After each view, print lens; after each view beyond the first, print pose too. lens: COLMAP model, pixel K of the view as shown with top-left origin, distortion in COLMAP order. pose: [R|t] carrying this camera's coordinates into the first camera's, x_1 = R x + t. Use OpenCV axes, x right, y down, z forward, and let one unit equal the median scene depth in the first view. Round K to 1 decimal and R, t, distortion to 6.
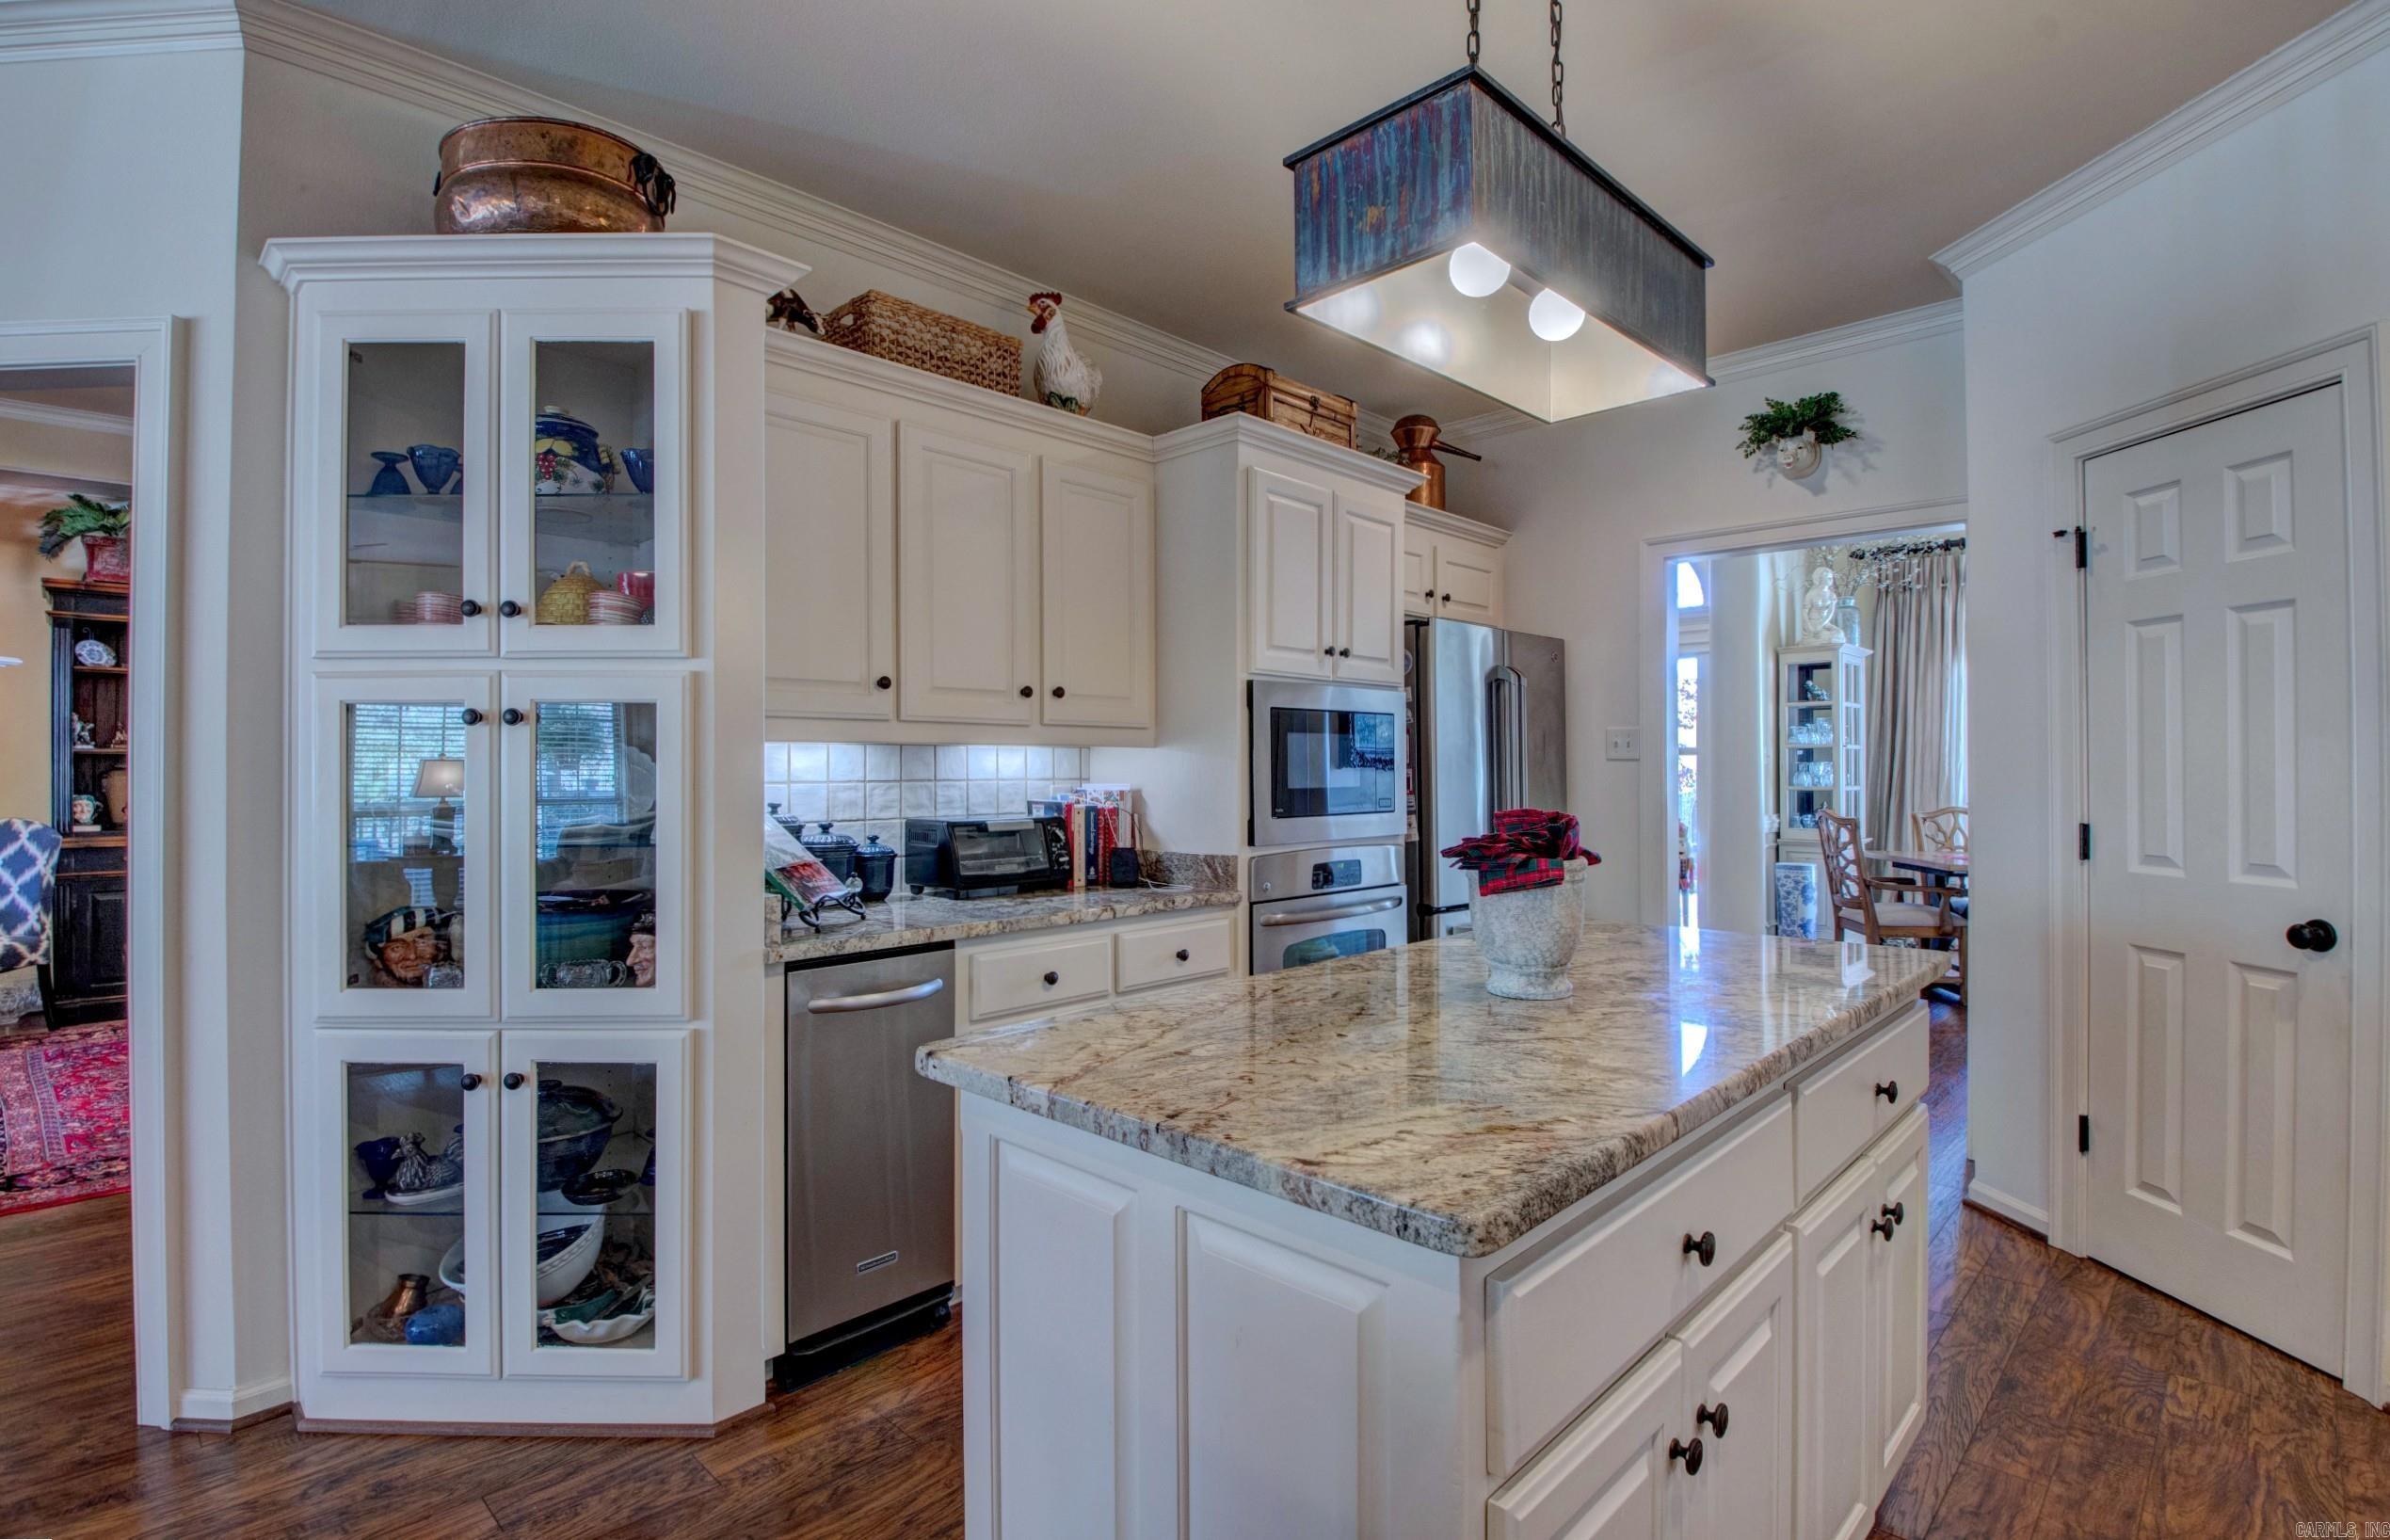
lens RADIAL K [[1125.5, 0, 1173.3], [0, 1125.5, 764.6], [0, 0, 1]] dist [-0.001481, -0.013000]
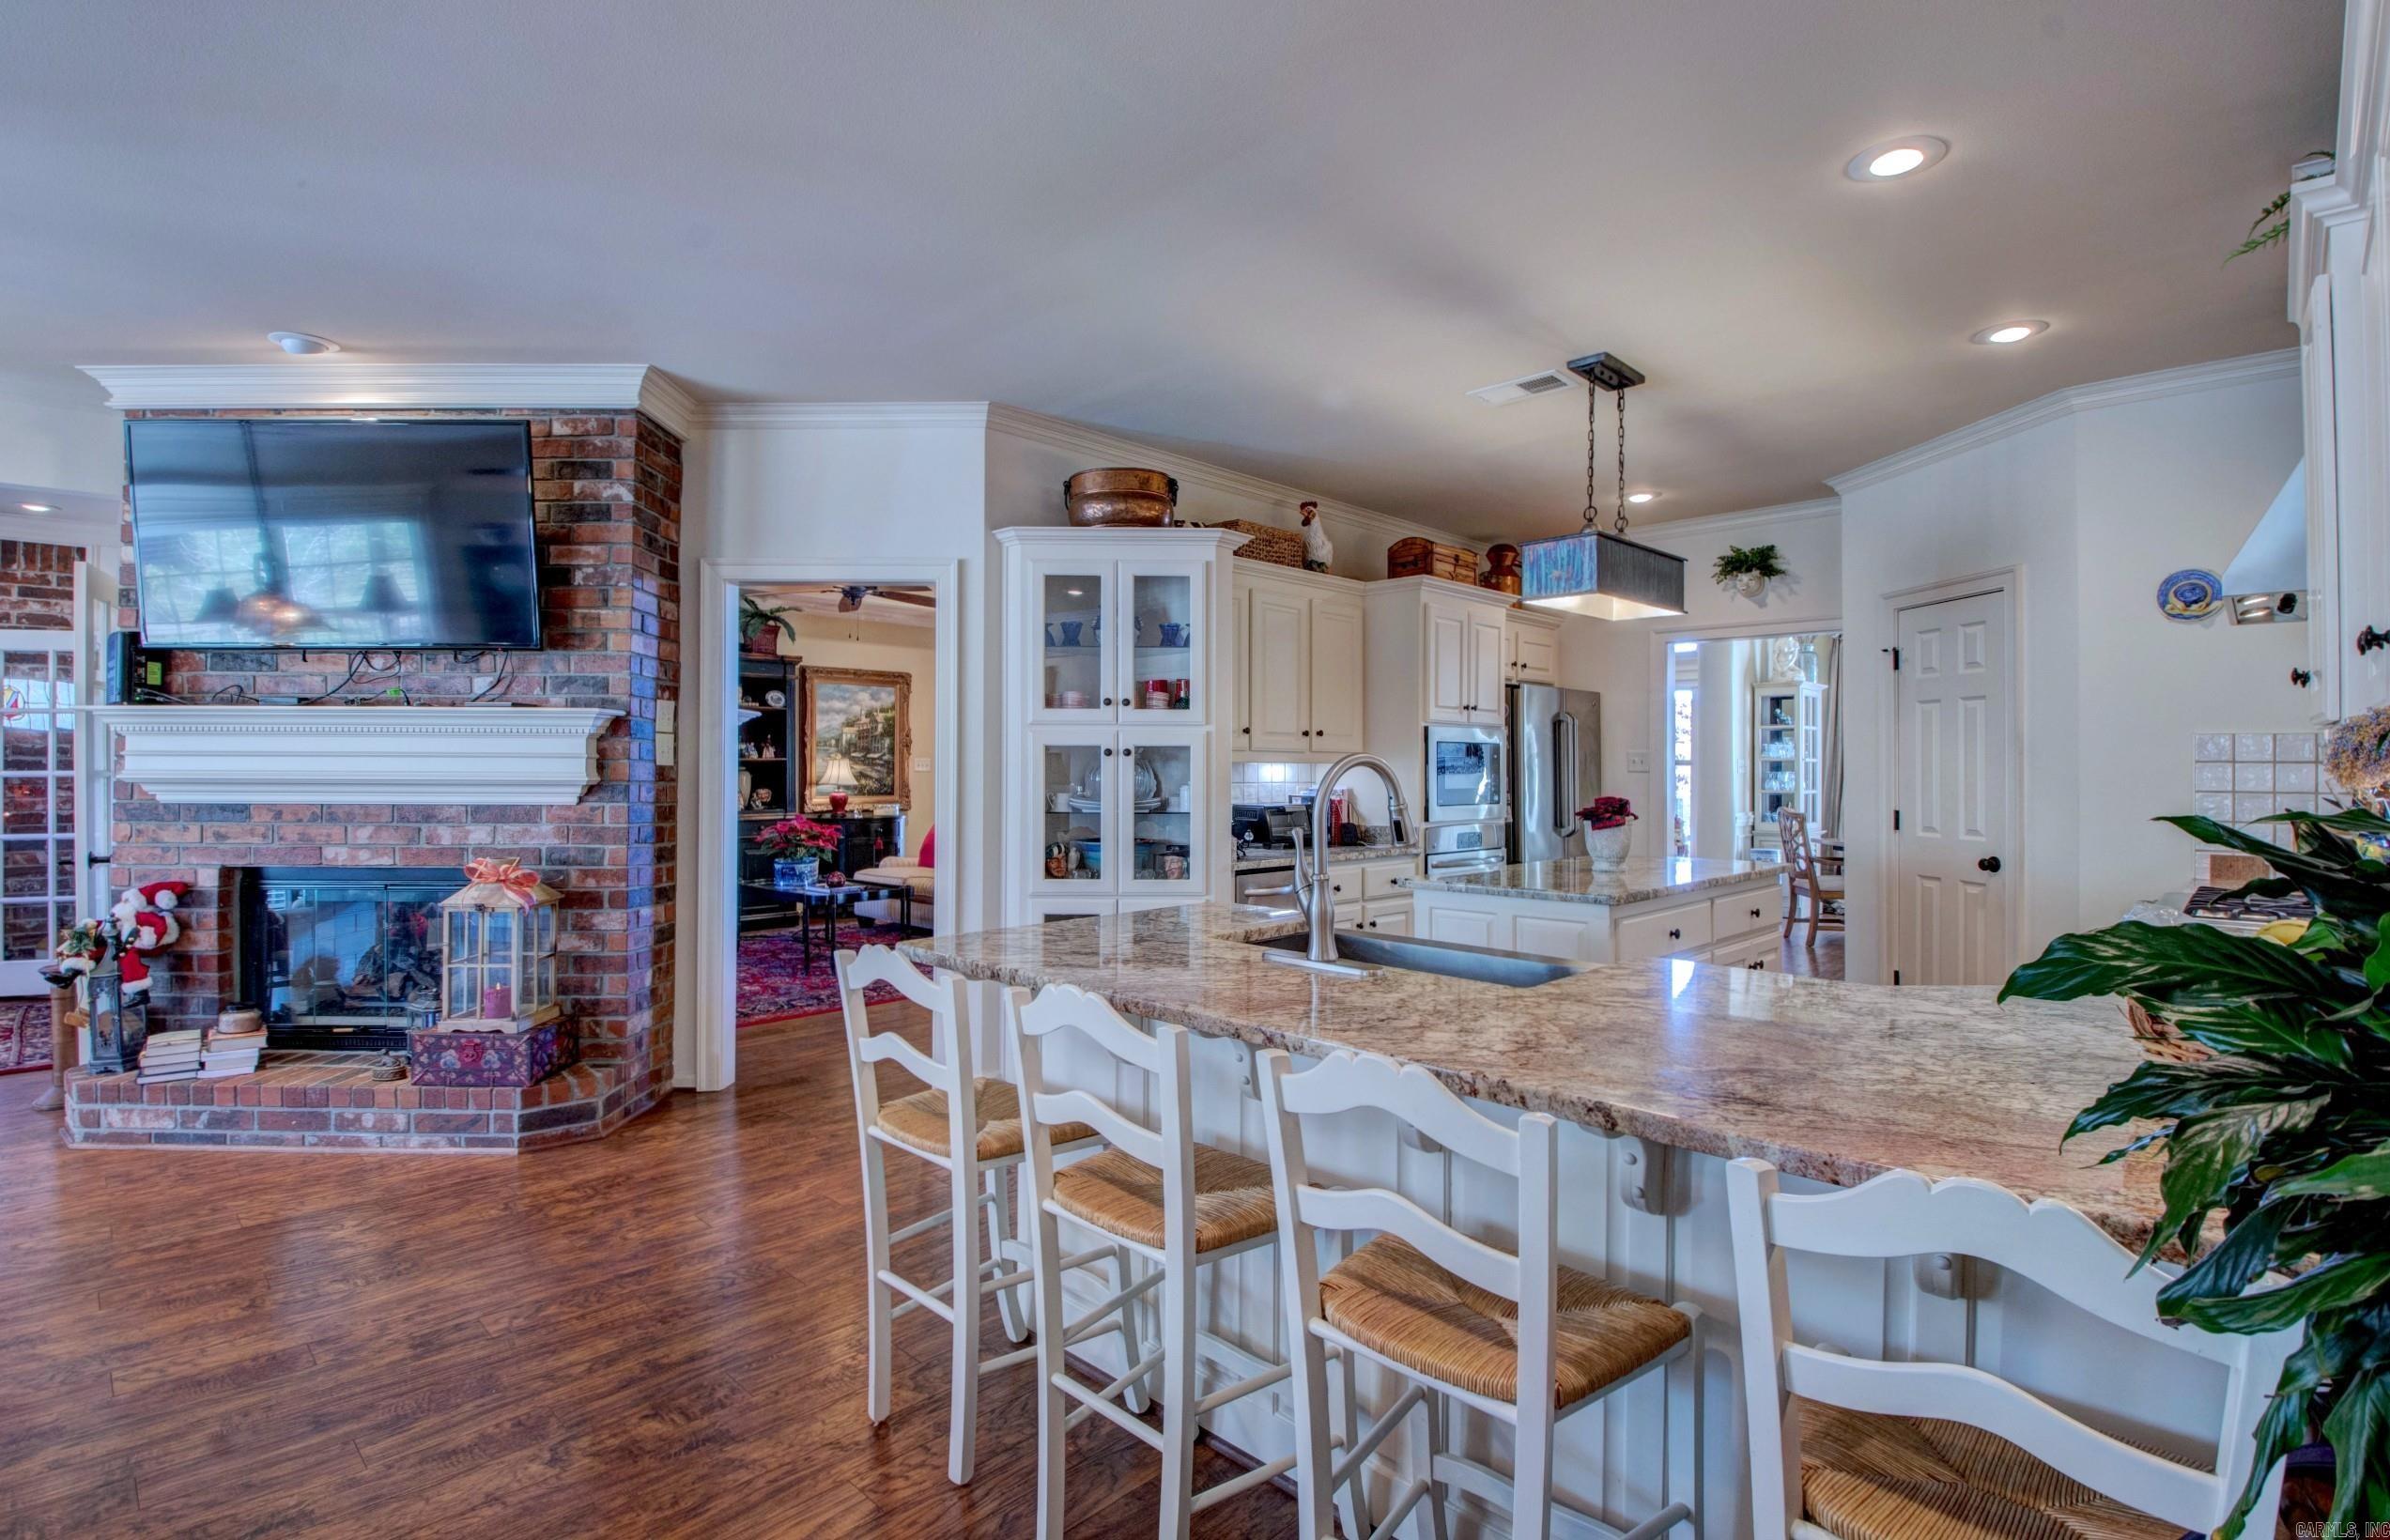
lens RADIAL K [[1125.5, 0, 1163.3], [0, 1125.5, 764.2], [0, 0, 1]] dist [-0.001481, -0.013000]
pose [[0.999950, 0.005730, -0.008138, -0.312034], [-0.005747, 0.999981, -0.002043, -0.009908], [0.008126, 0.002089, 0.999965, -0.714732]]
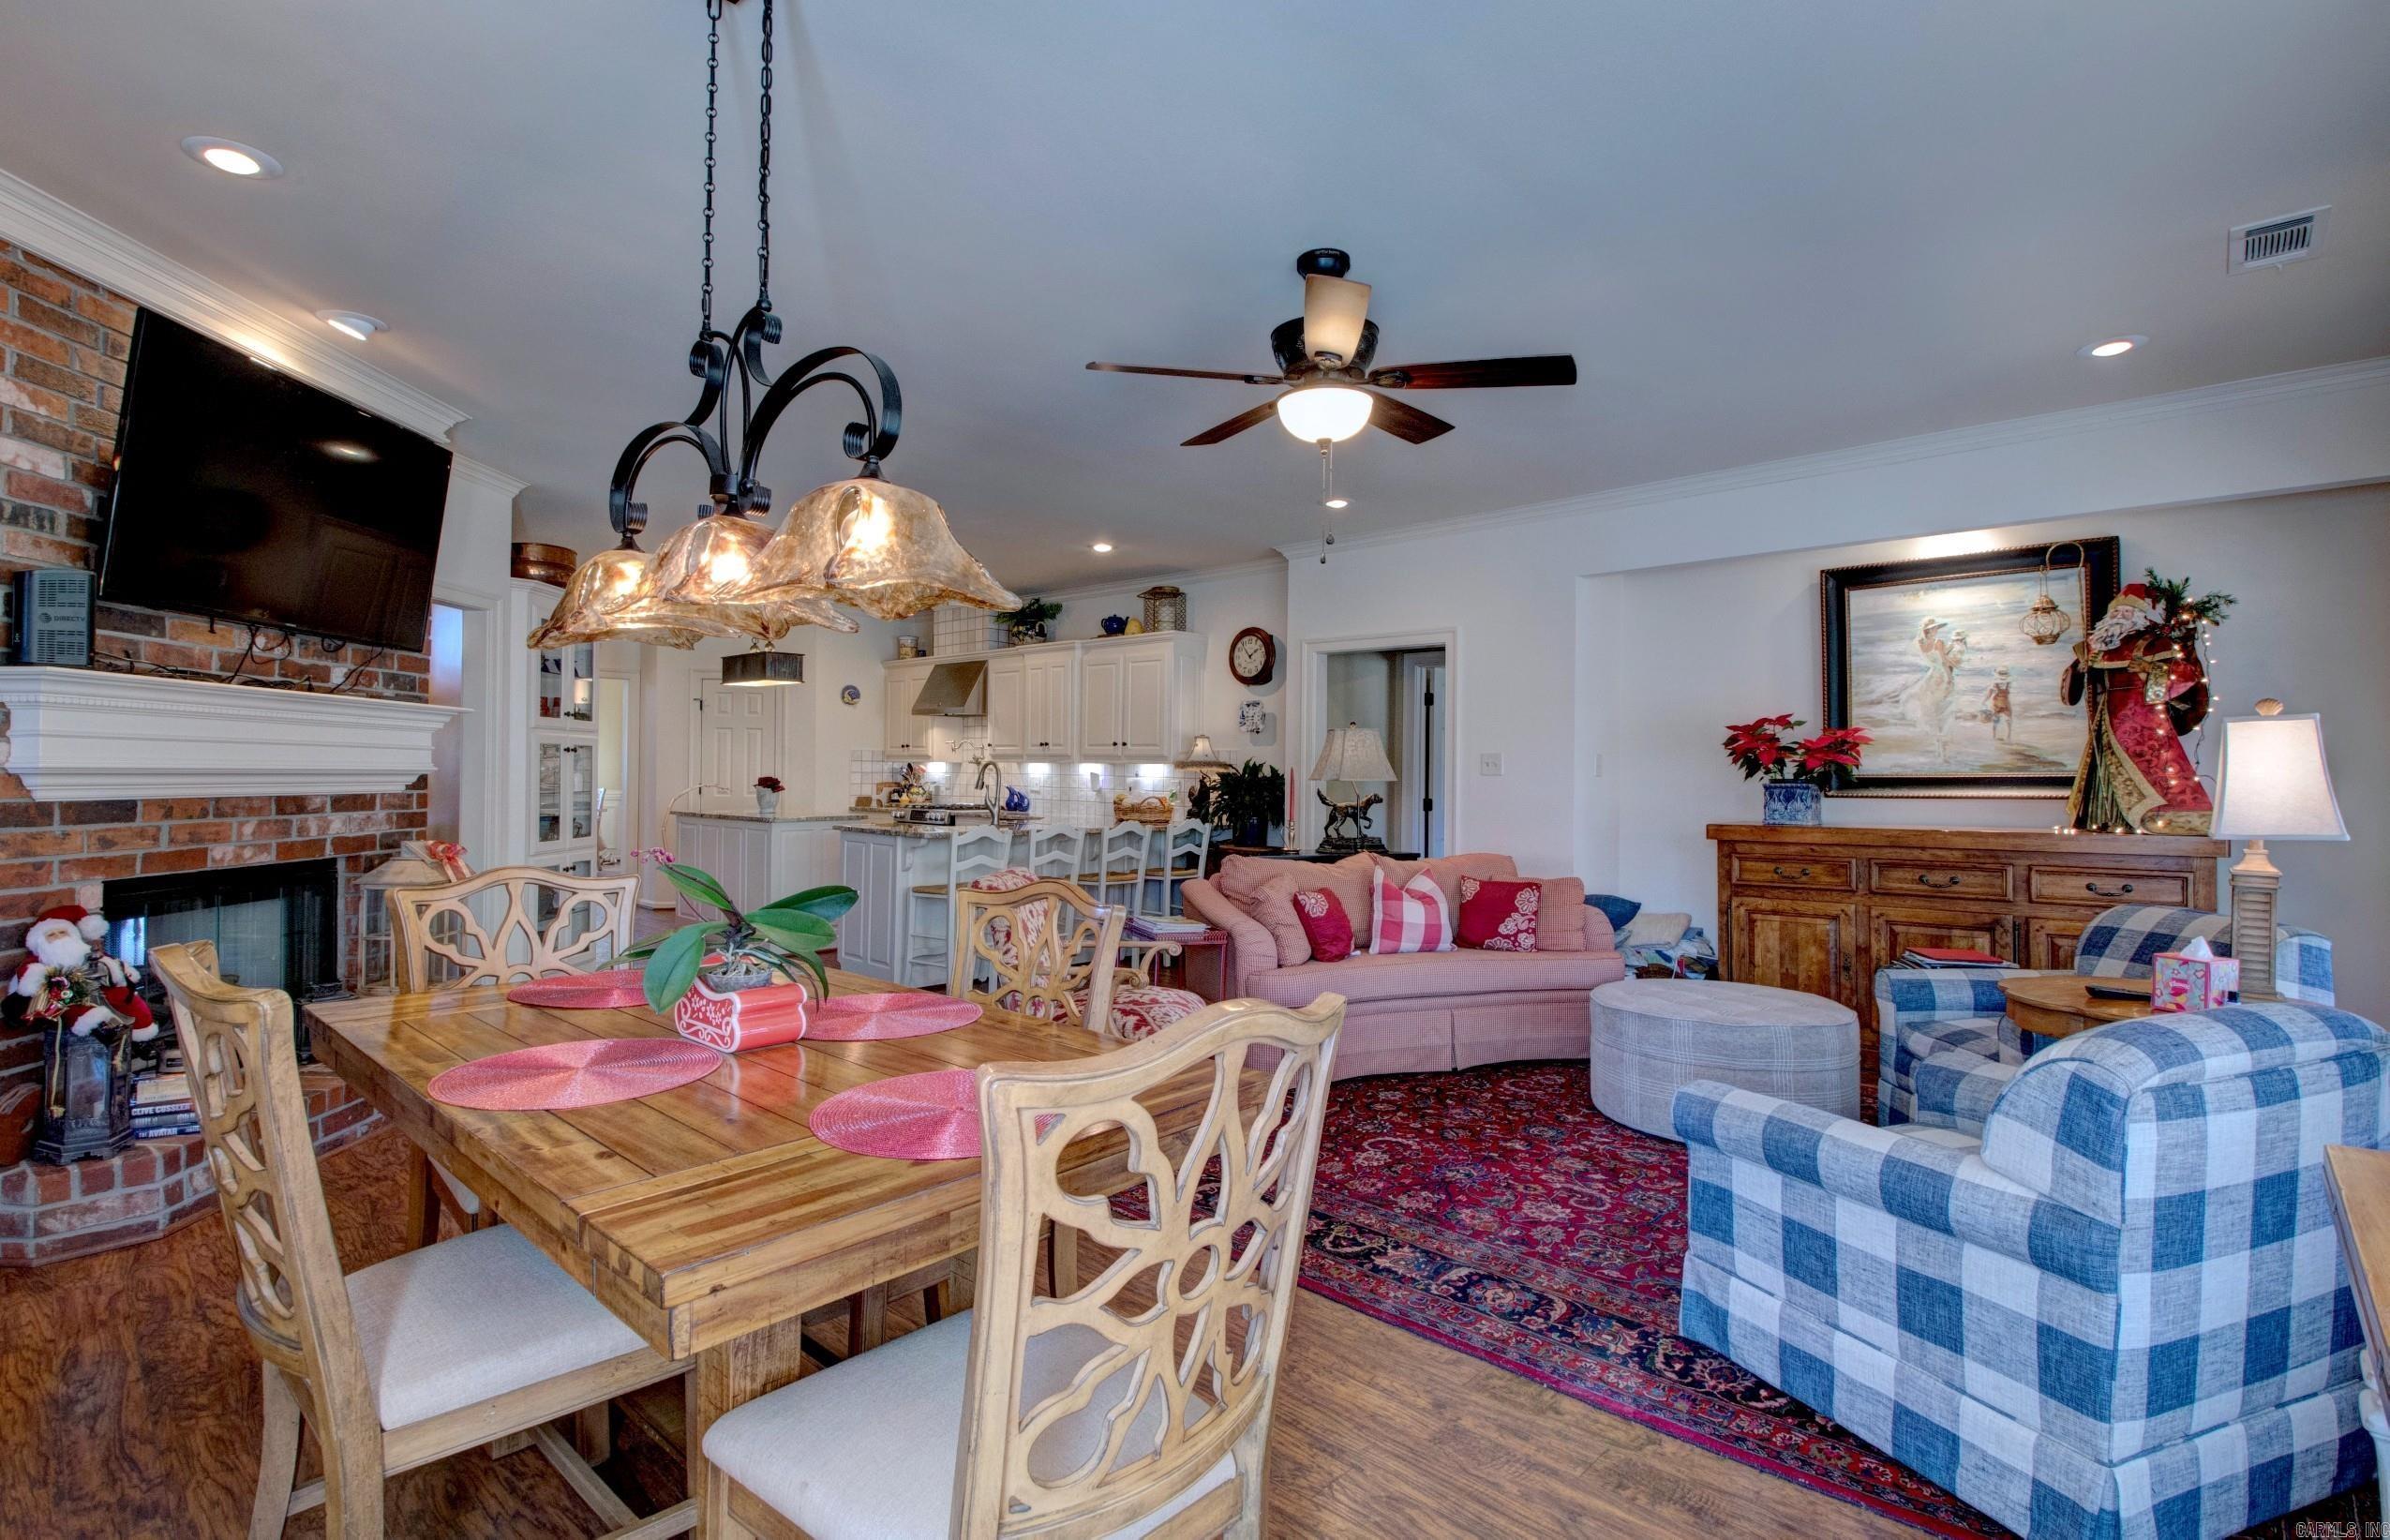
lens RADIAL K [[1125.5, 0, 1223.6], [0, 1125.5, 760.9], [0, 0, 1]] dist [-0.001481, -0.013000]
pose [[-0.041019, 0.011588, 0.999091, -2.346754], [-0.011206, 0.999865, -0.012057, 0.003902], [-0.999096, -0.011690, -0.040883, -0.411017]]
